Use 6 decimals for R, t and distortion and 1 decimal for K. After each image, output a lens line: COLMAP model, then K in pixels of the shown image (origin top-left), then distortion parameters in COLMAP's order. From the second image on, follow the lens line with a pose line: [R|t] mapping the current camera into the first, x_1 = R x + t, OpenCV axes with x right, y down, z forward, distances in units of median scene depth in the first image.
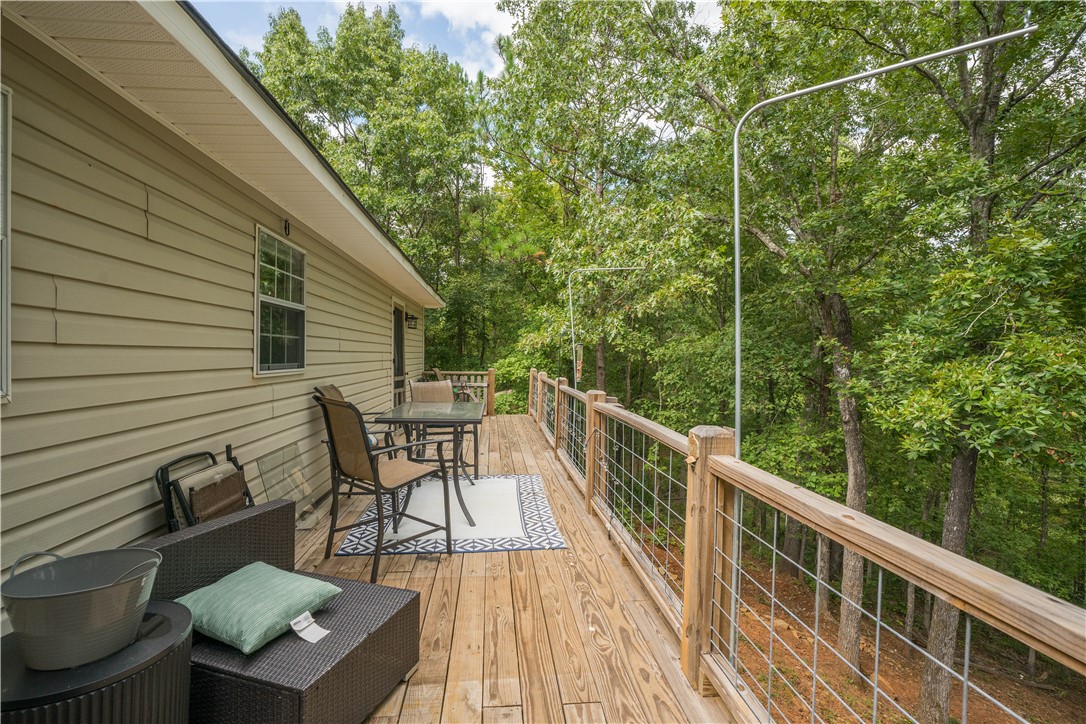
lens RADIAL K [[496.2, 0, 544.8], [0, 496.2, 357.7], [0, 0, 1]] dist [-0.003140, 0.000457]
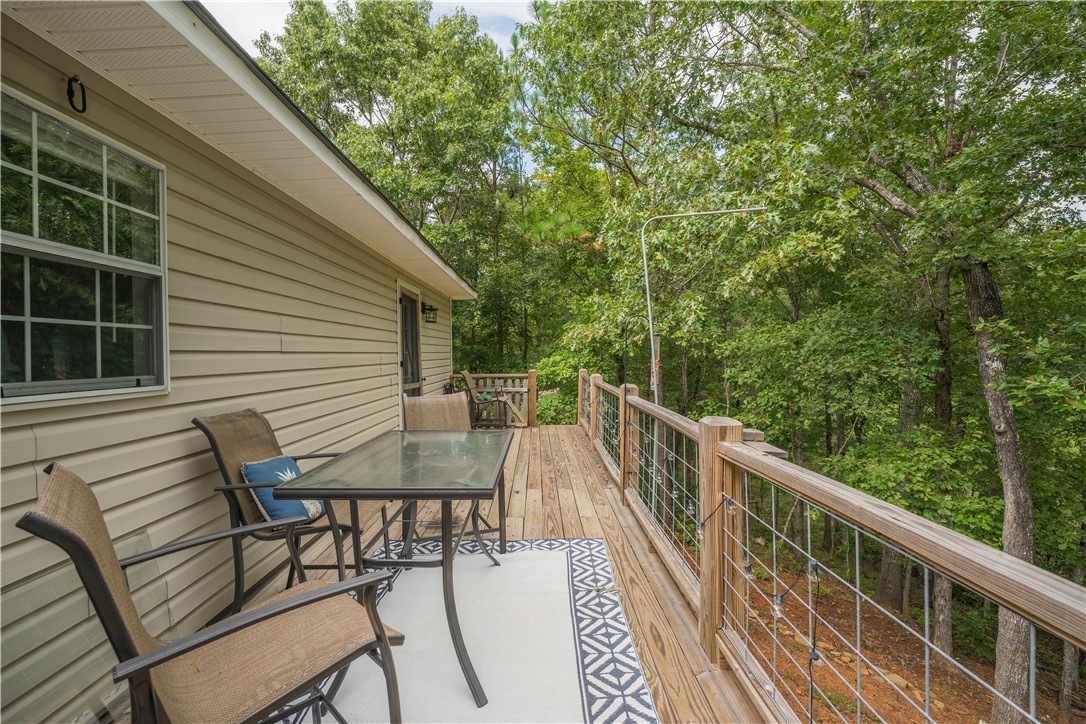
lens RADIAL K [[482.6, 0, 538.7], [0, 482.6, 357.2], [0, 0, 1]] dist [-0.001900, 0.001155]
pose [[0.994377, -0.020592, -0.103879, -0.015342], [0.020916, 0.999779, 0.002028, -0.000604], [0.103814, -0.004189, 0.994588, 0.250029]]
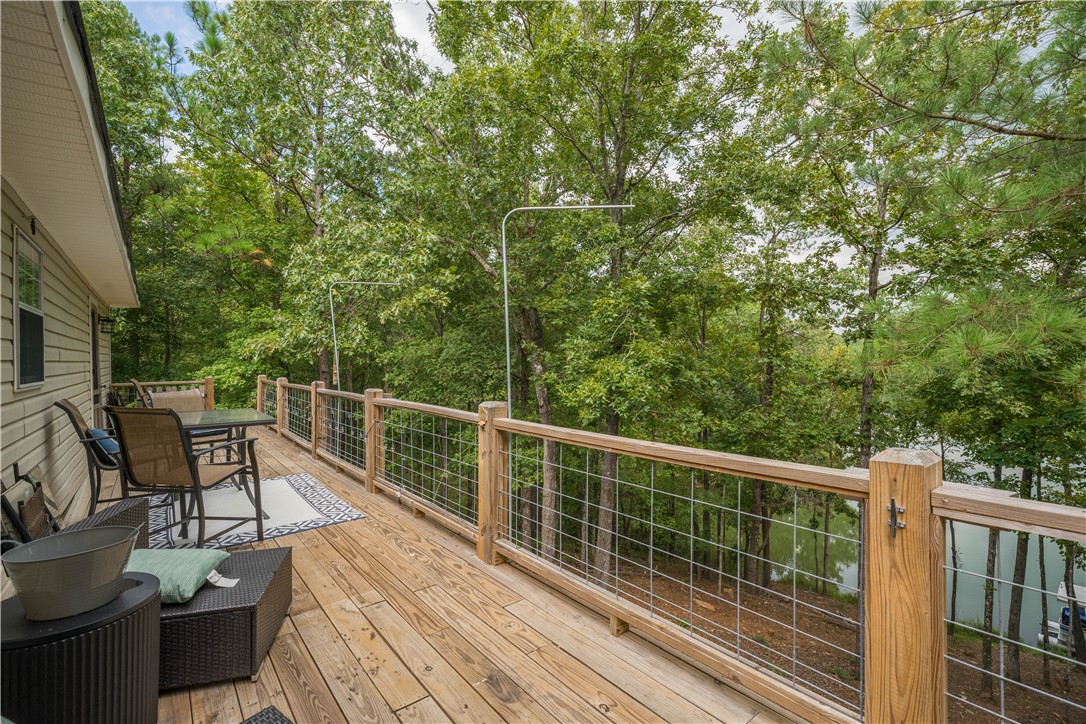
lens RADIAL K [[490.4, 0, 546.2], [0, 490.4, 357.3], [0, 0, 1]] dist [-0.001489, 0.001420]
pose [[0.839010, -0.020995, 0.543710, -0.096867], [0.023987, 0.999711, 0.001588, -0.000668], [-0.543586, 0.011710, 0.839272, -0.109549]]
